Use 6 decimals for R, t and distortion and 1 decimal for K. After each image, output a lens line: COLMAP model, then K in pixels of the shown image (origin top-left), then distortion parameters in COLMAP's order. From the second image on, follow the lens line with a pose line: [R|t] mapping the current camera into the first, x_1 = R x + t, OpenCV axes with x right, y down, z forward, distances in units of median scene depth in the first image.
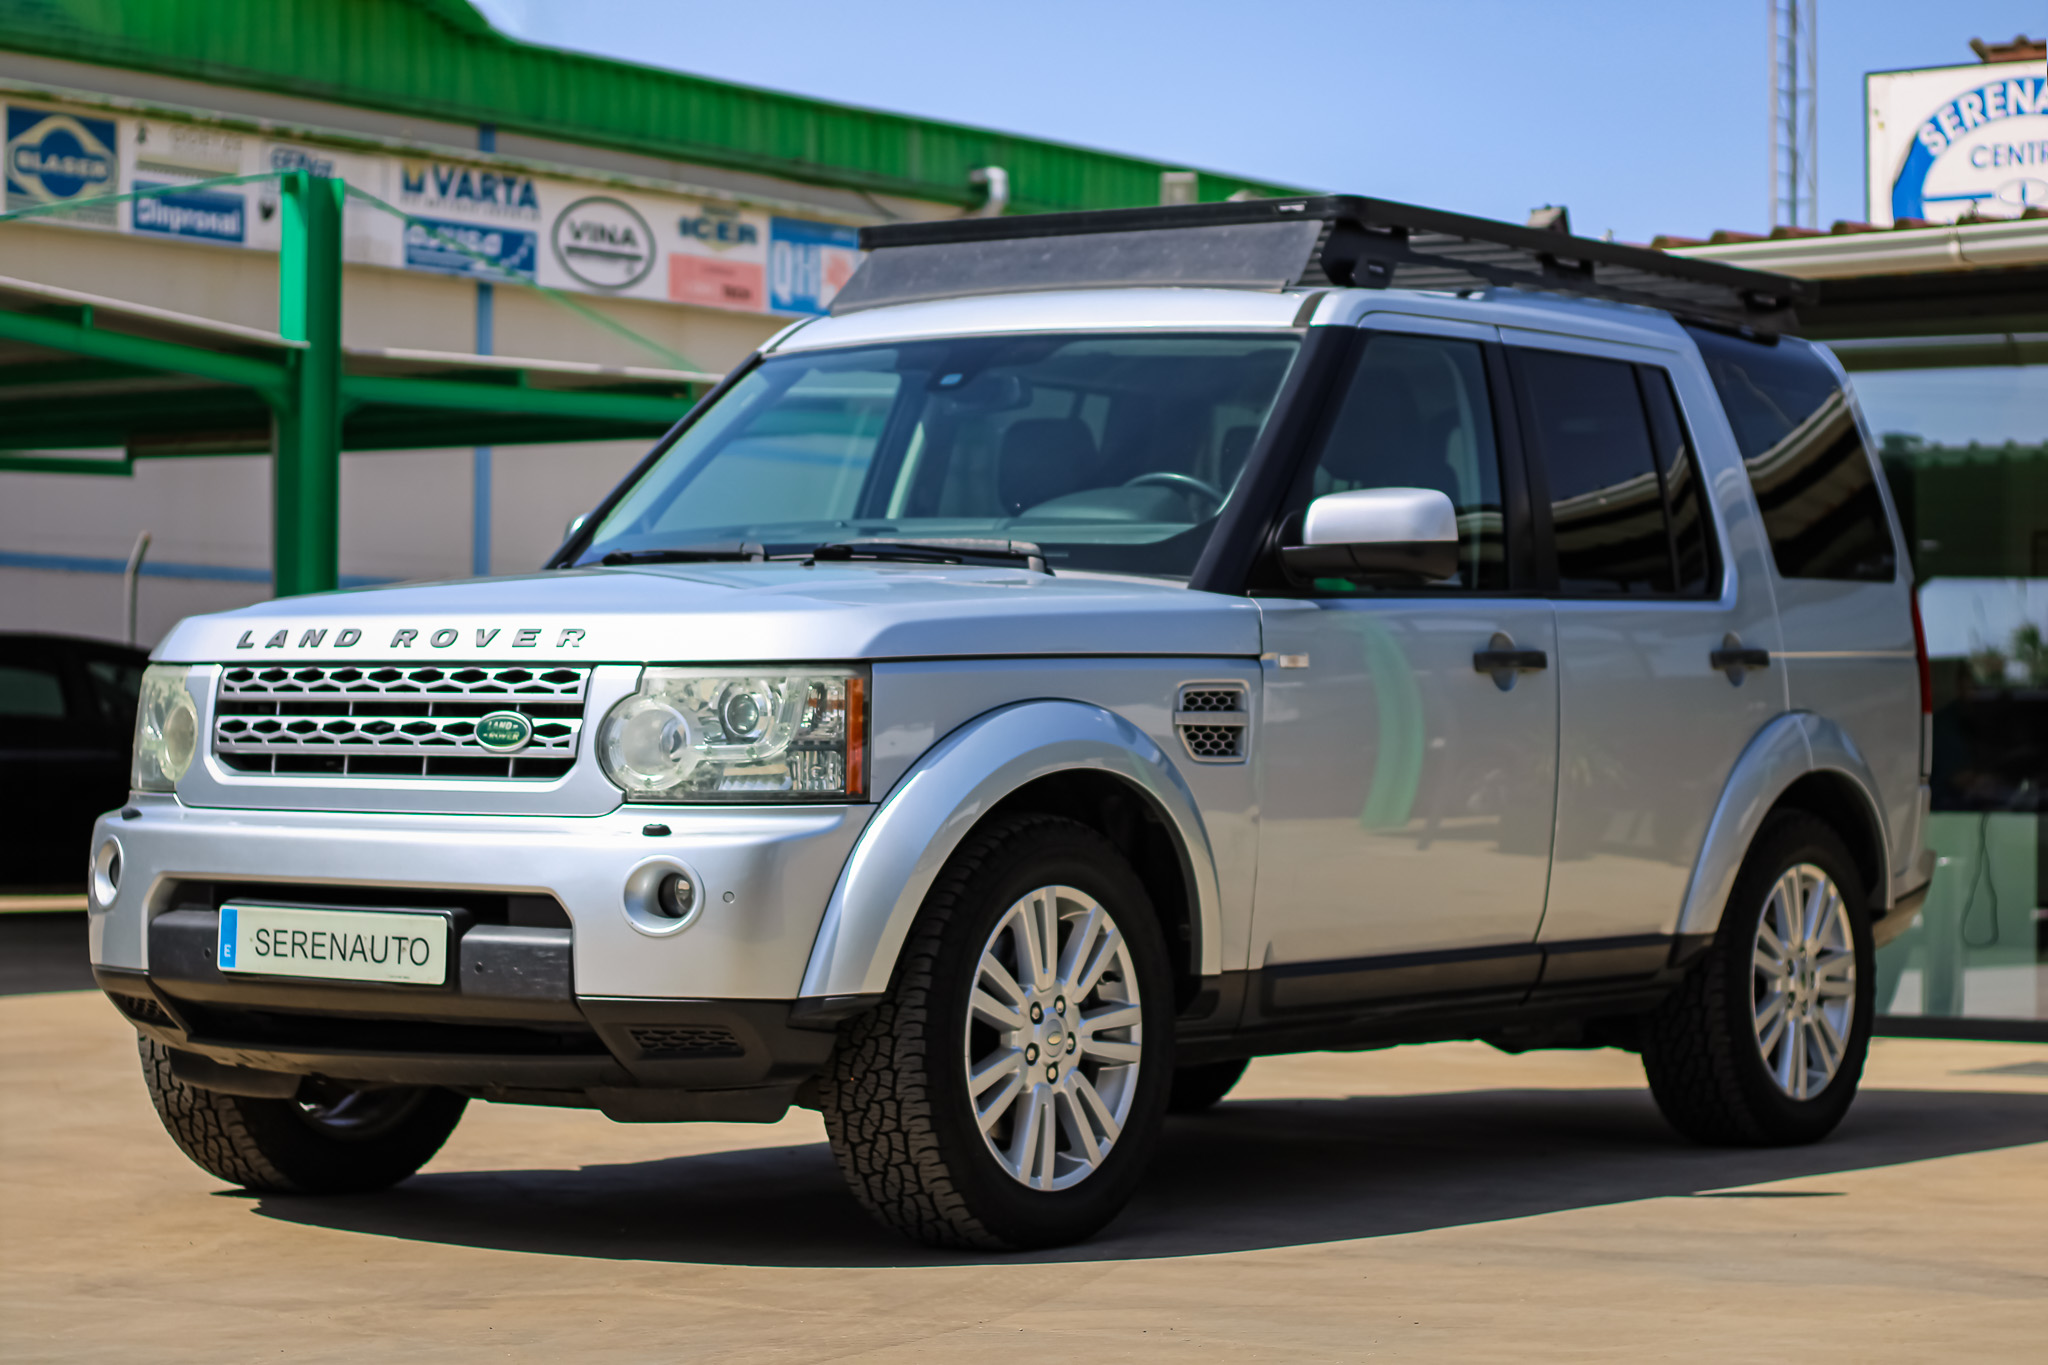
lens RADIAL K [[4853.3, 0, 1024.0], [0, 4853.3, 682.5], [0, 0, 1]] dist [-0.097550, -0.559450]
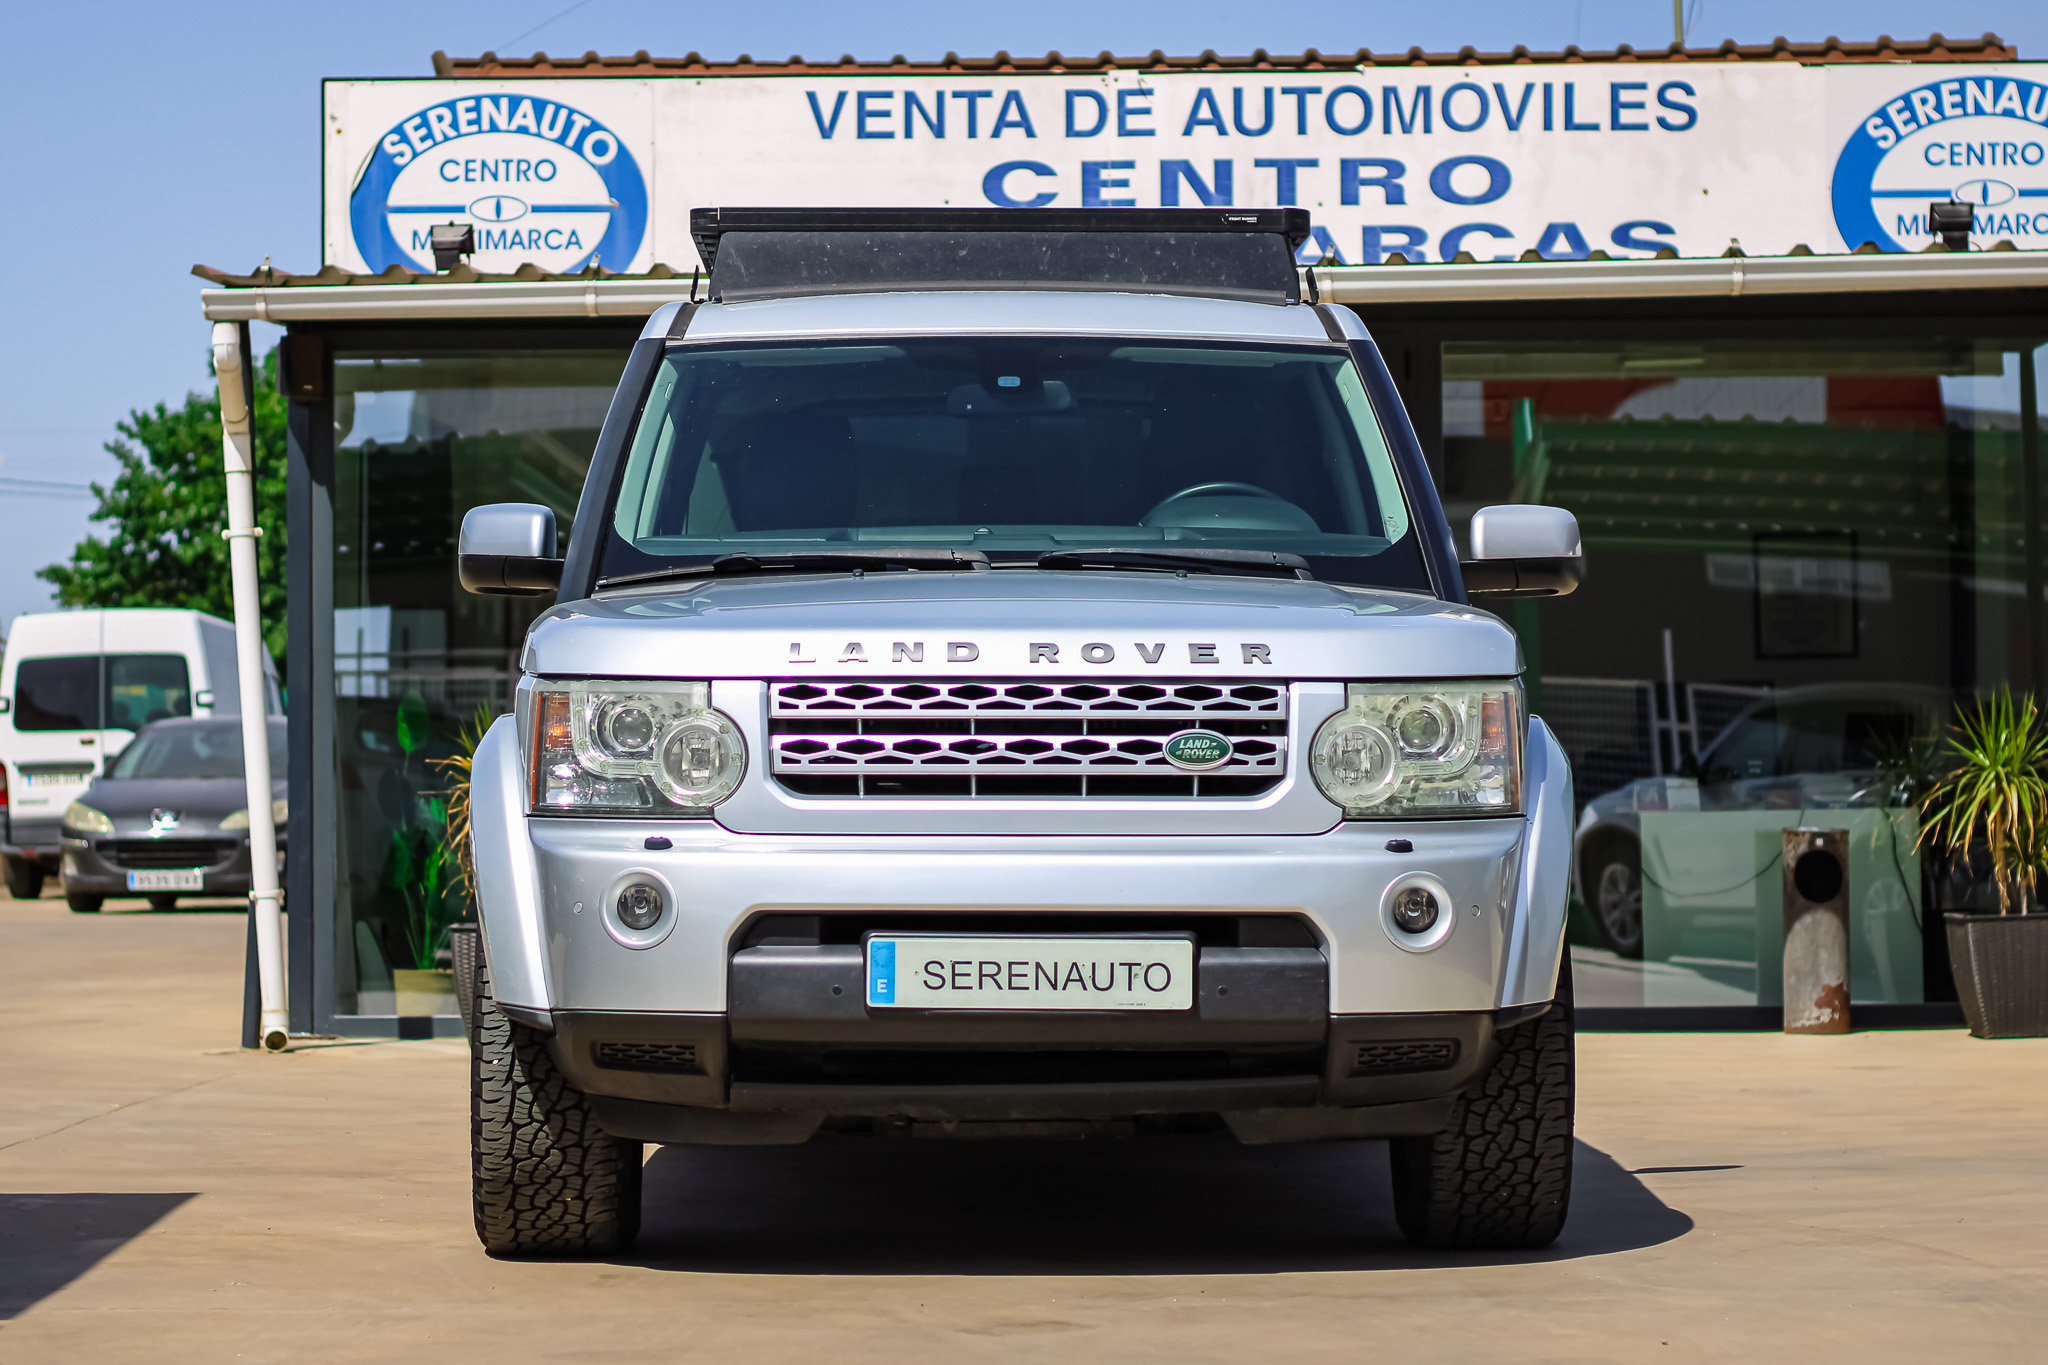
lens RADIAL K [[4853.3, 0, 1024.0], [0, 4853.3, 682.5], [0, 0, 1]] dist [-0.097550, -0.559450]
pose [[0.807899, -0.001425, 0.589319, -0.710087], [0.000158, 0.999998, 0.002202, -0.005563], [-0.589321, -0.001685, 0.807897, 0.227669]]
